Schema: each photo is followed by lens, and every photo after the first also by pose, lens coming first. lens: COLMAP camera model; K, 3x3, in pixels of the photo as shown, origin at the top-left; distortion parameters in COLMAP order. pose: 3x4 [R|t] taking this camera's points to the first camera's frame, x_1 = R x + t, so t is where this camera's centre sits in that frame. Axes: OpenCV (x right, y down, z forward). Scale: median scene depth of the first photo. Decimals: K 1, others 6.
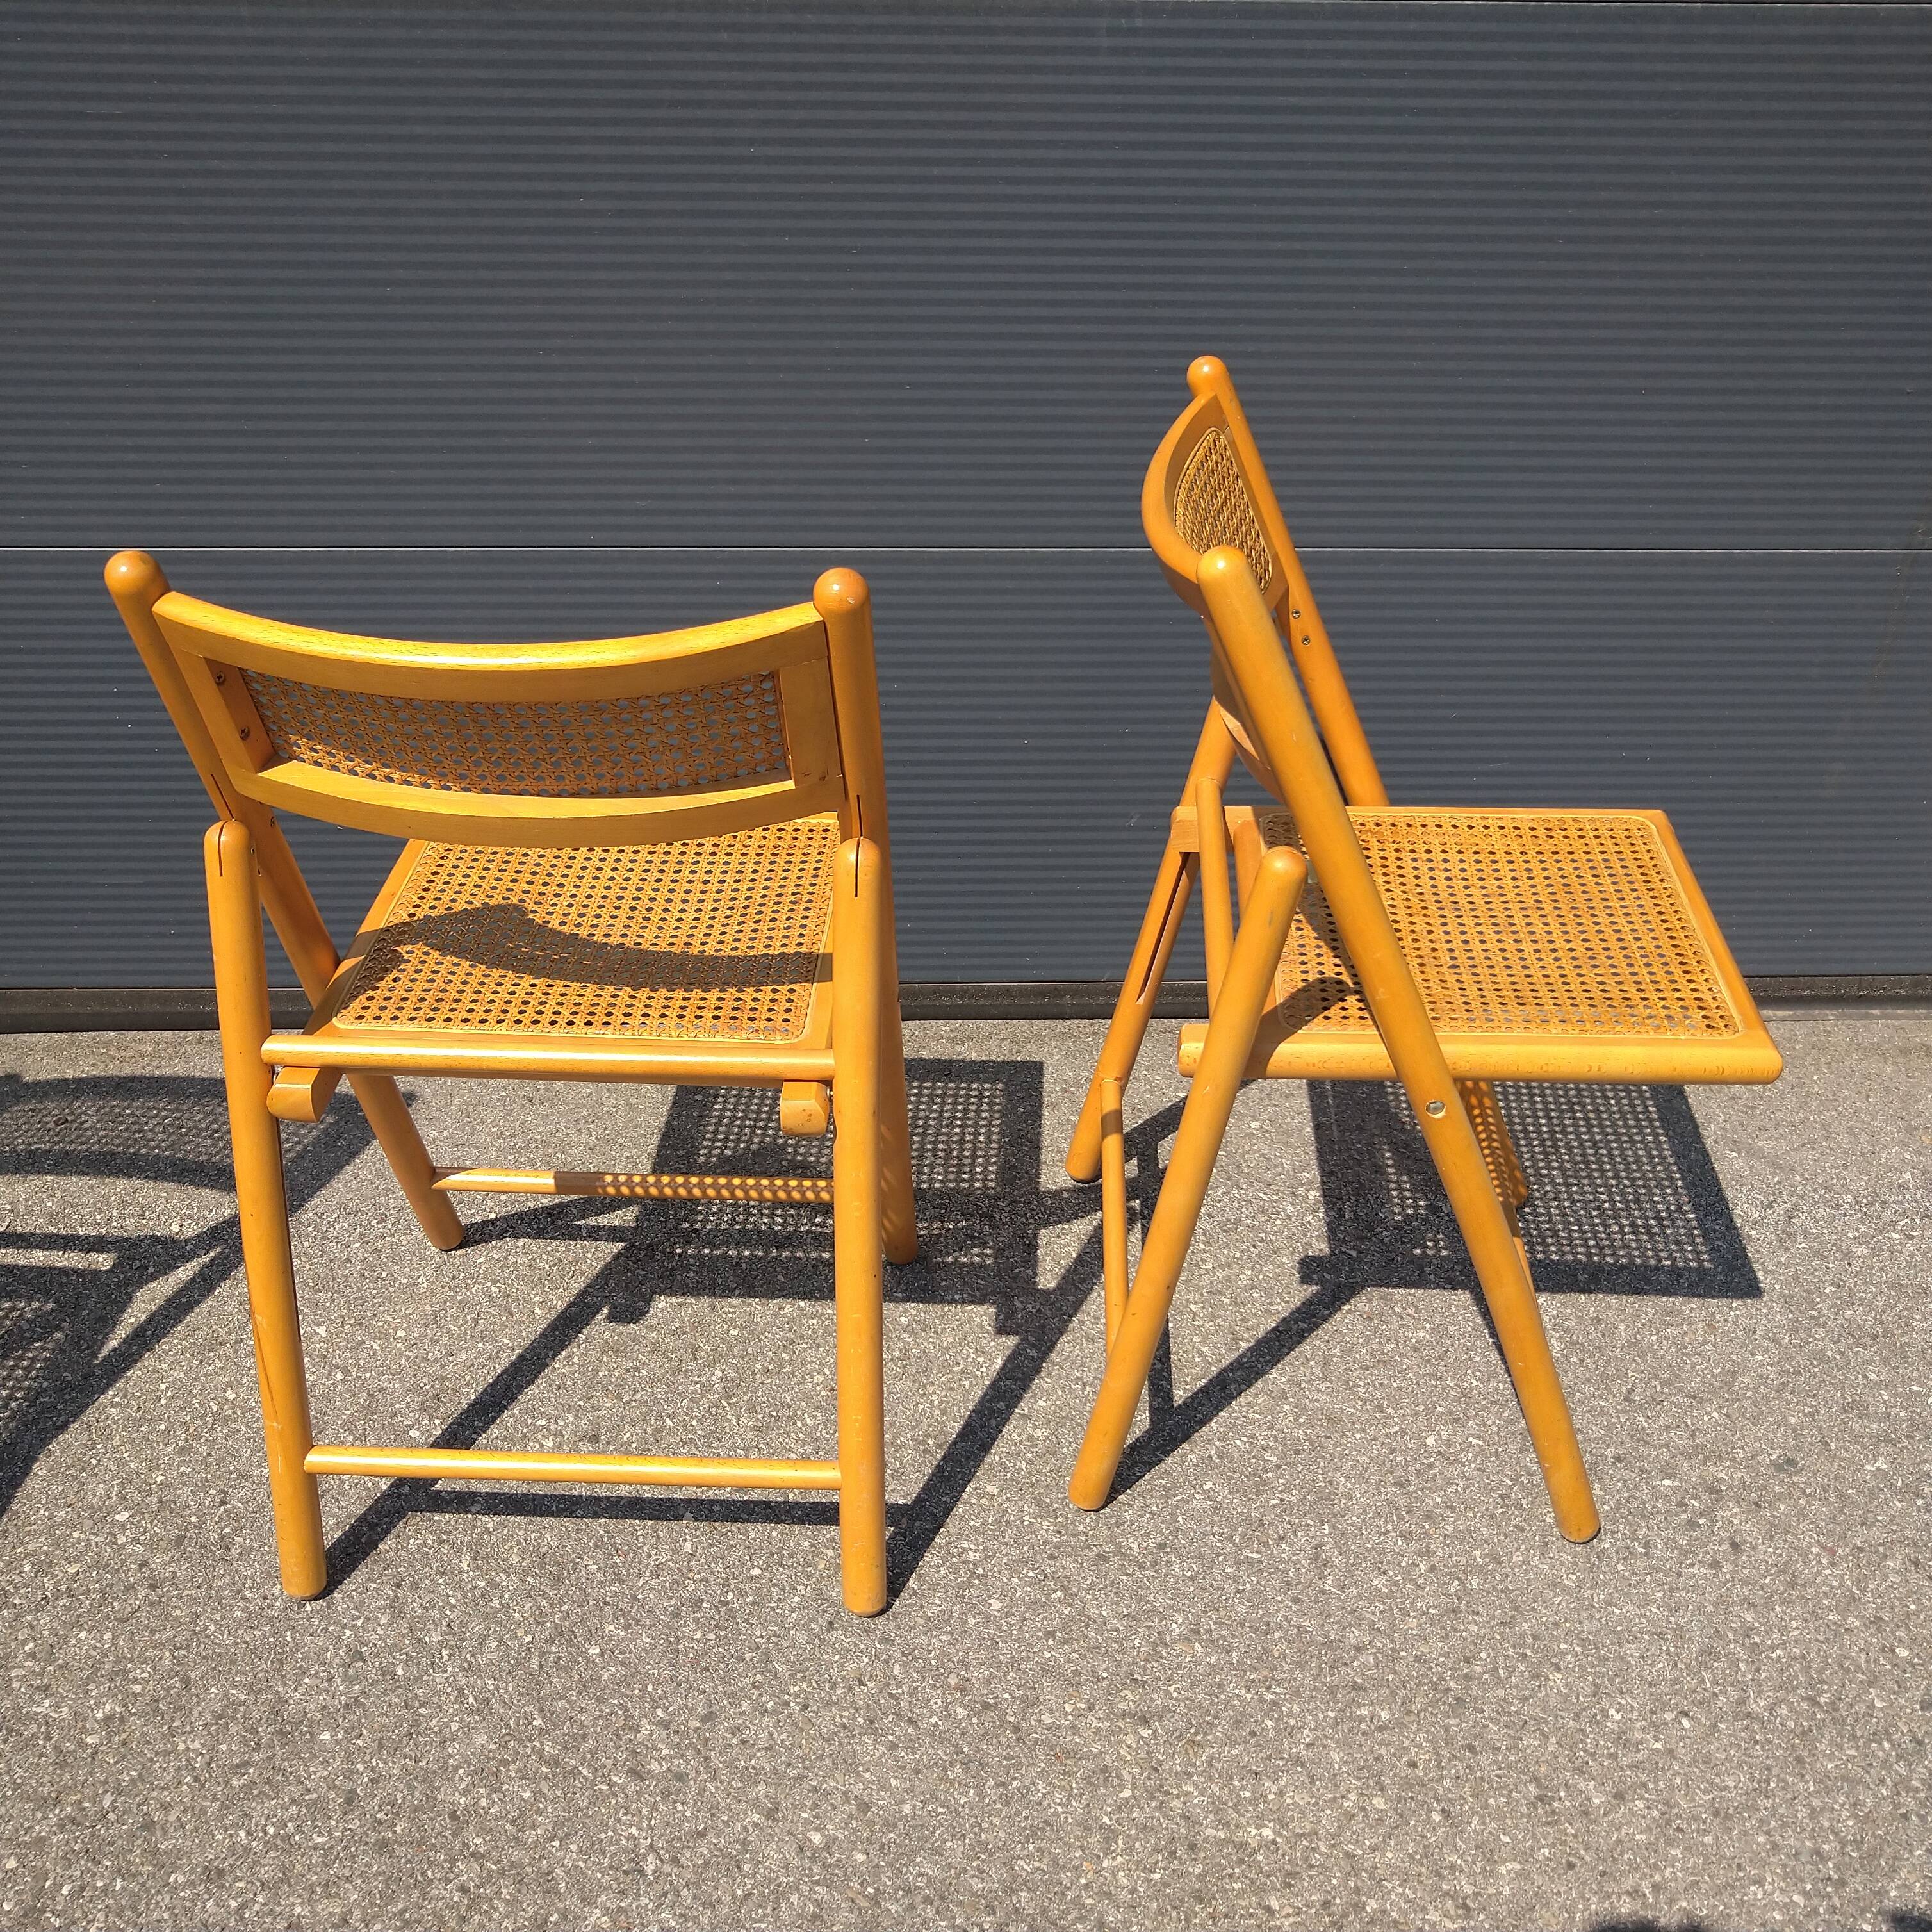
lens RADIAL K [[2000.9, 0, 926.3], [0, 2000.9, 970.8], [0, 0, 1]] dist [-0.009741, 0.000000]
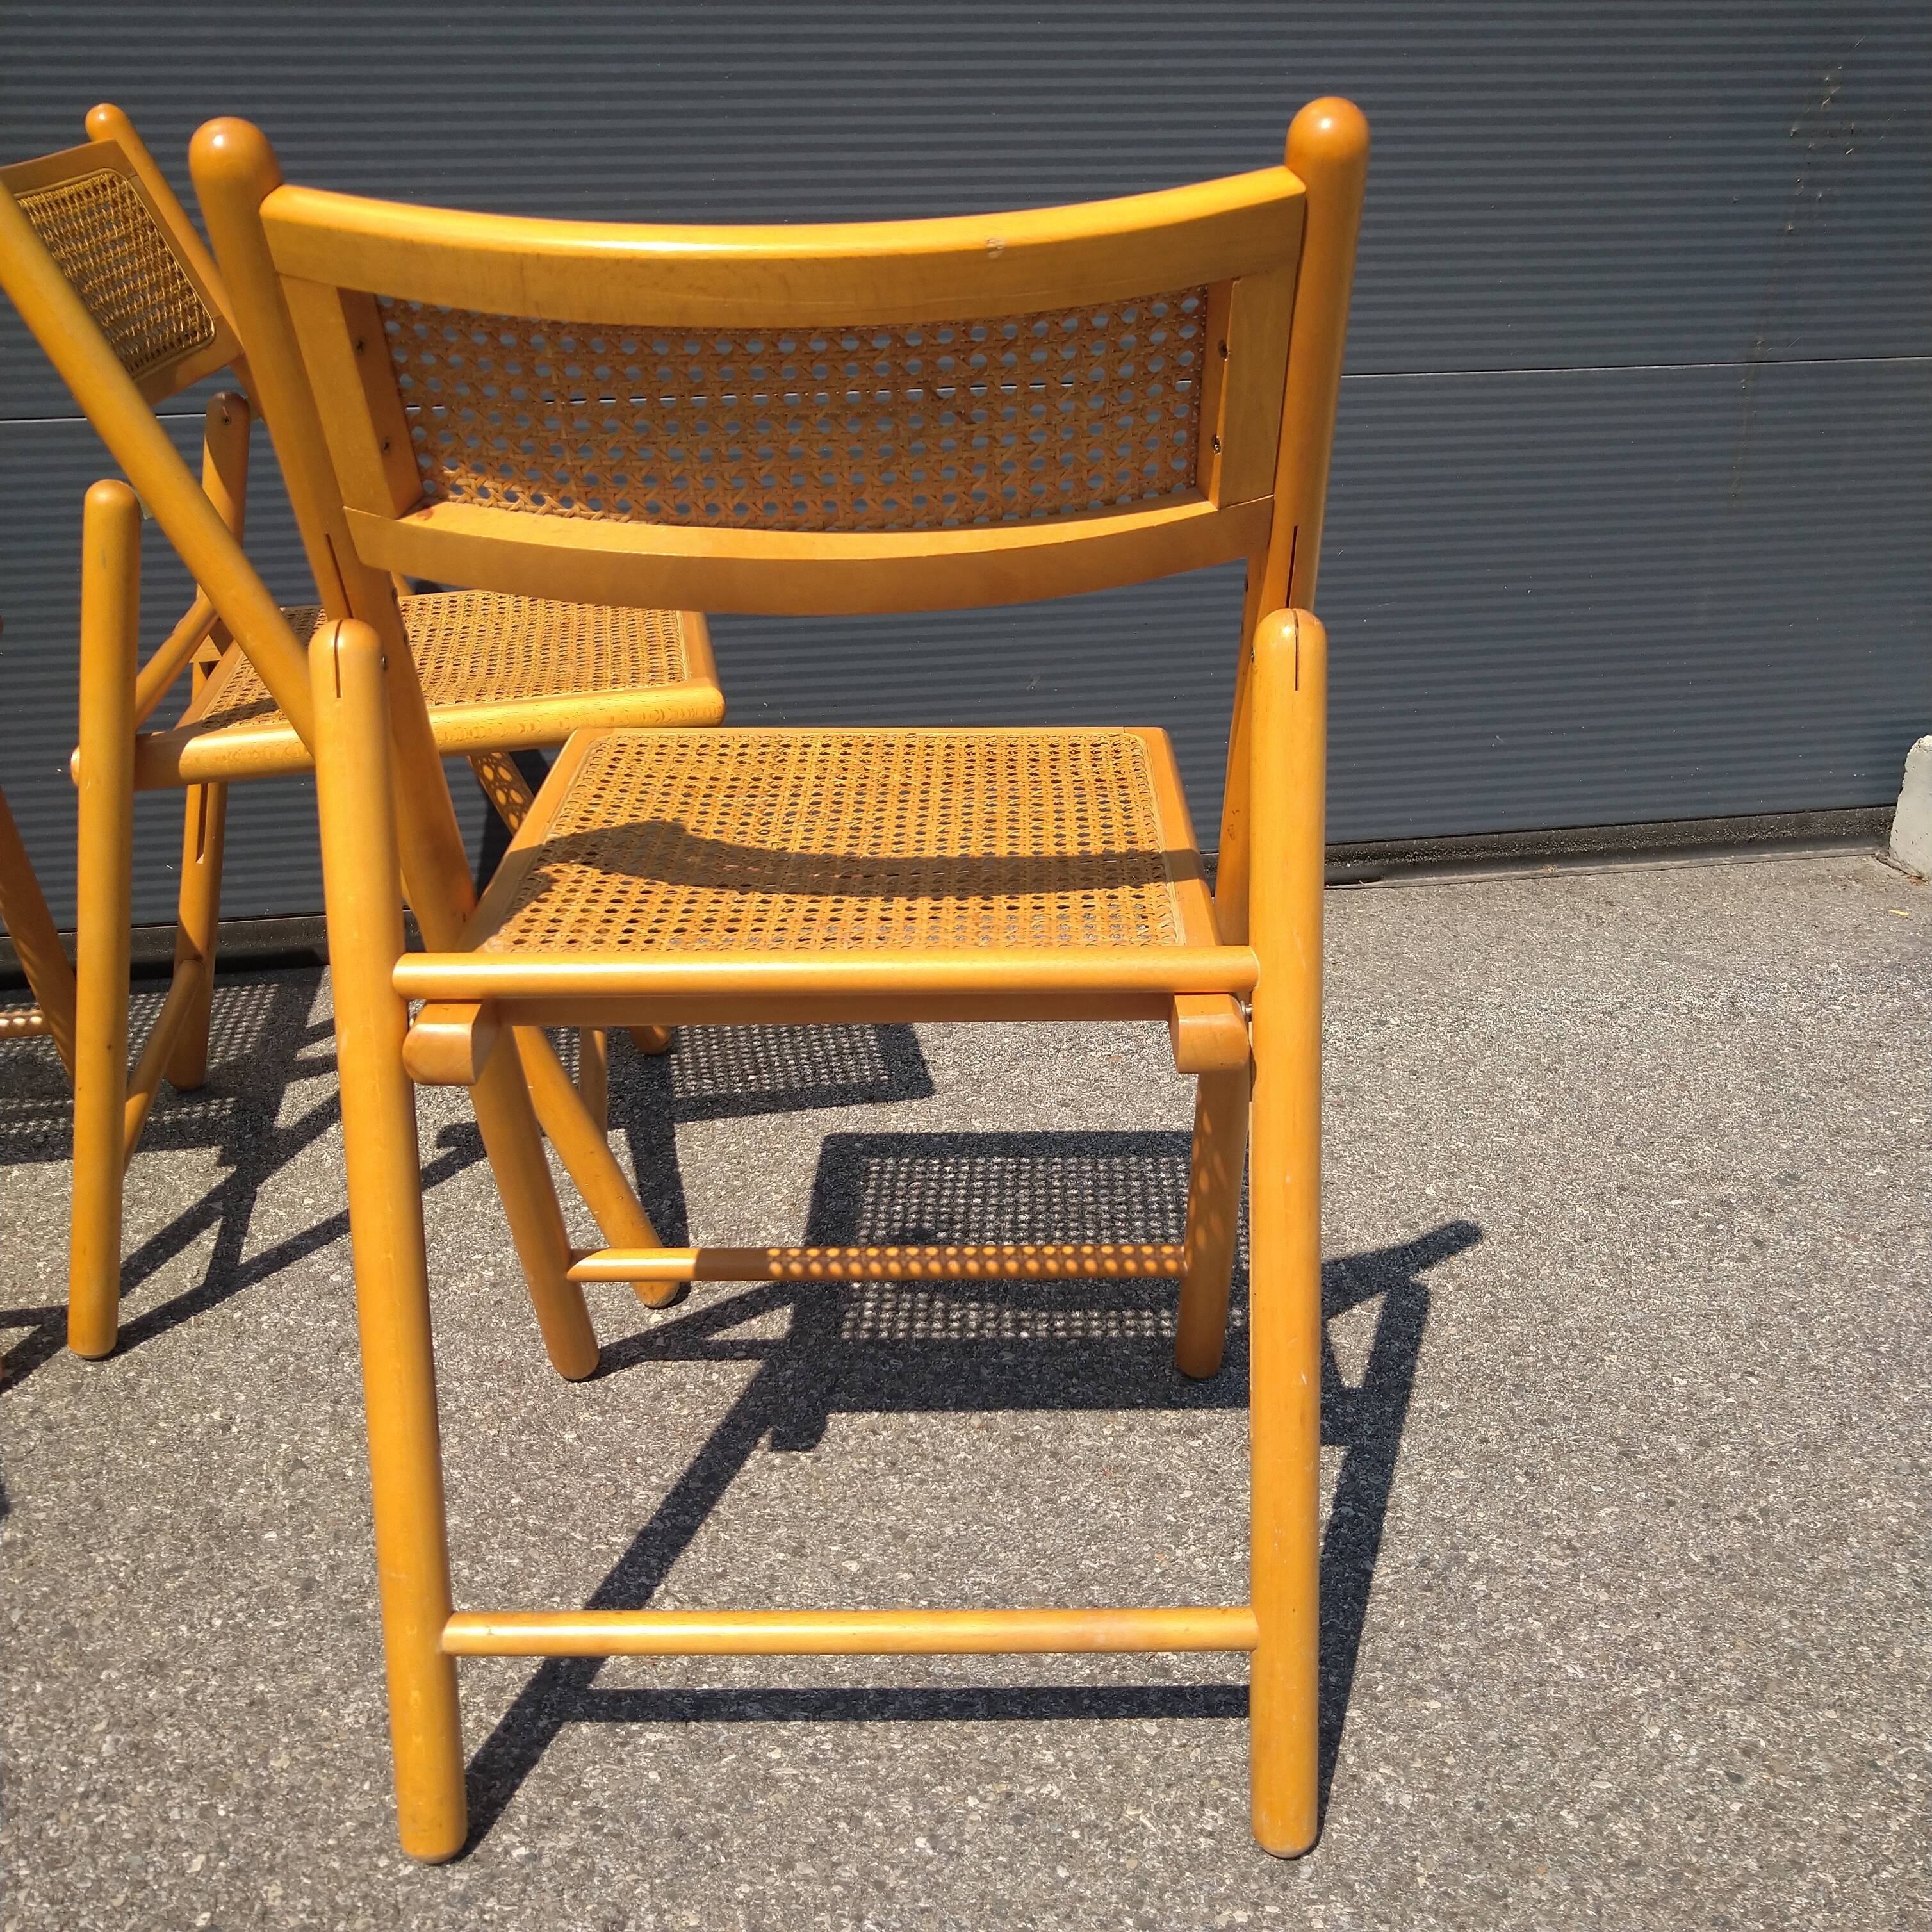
lens RADIAL K [[2000.9, 0, 927.5], [0, 2000.9, 993.1], [0, 0, 1]] dist [-0.009741, 0.000000]
pose [[0.991369, -0.072887, 0.108975, -0.091305], [0.086806, 0.987839, -0.128990, 0.273749], [-0.098248, 0.137336, 0.985640, 0.081618]]
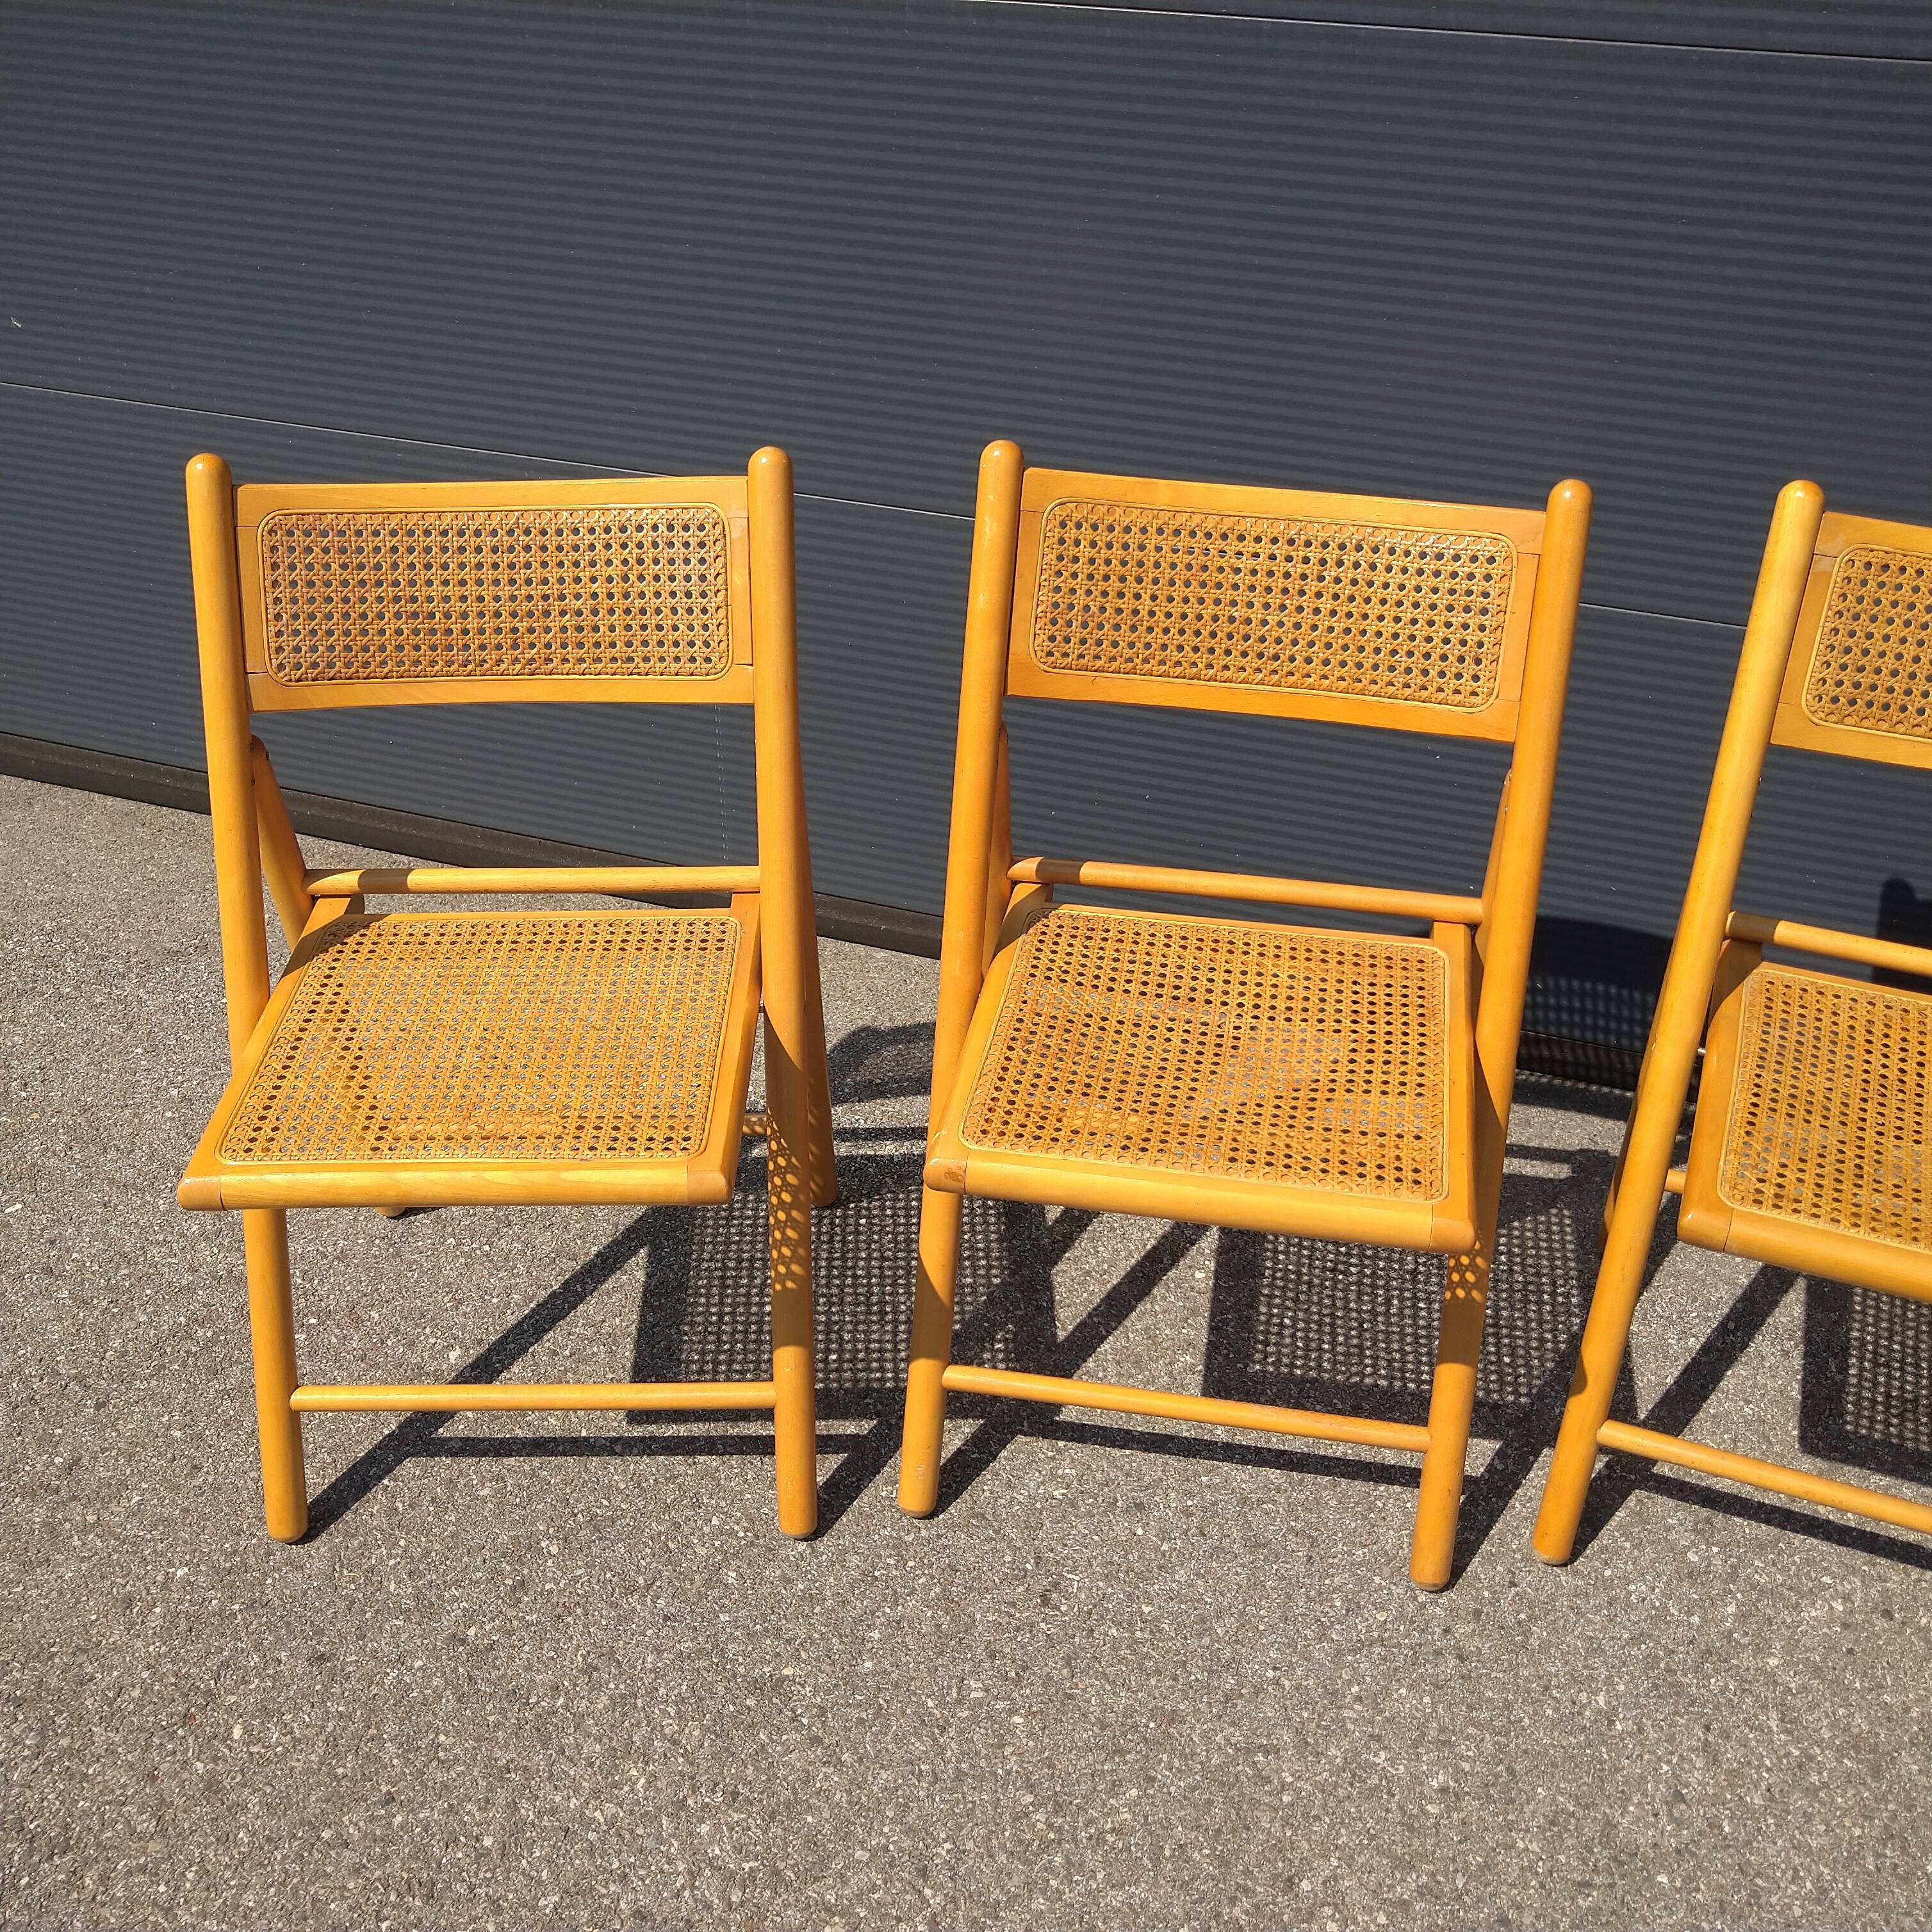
lens RADIAL K [[2000.9, 0, 998.7], [0, 2000.9, 966.3], [0, 0, 1]] dist [-0.009741, 0.000000]
pose [[0.939825, 0.195473, -0.280213, -0.403106], [-0.178844, 0.980285, 0.083996, -0.086184], [0.291107, -0.028827, 0.956256, -0.041900]]
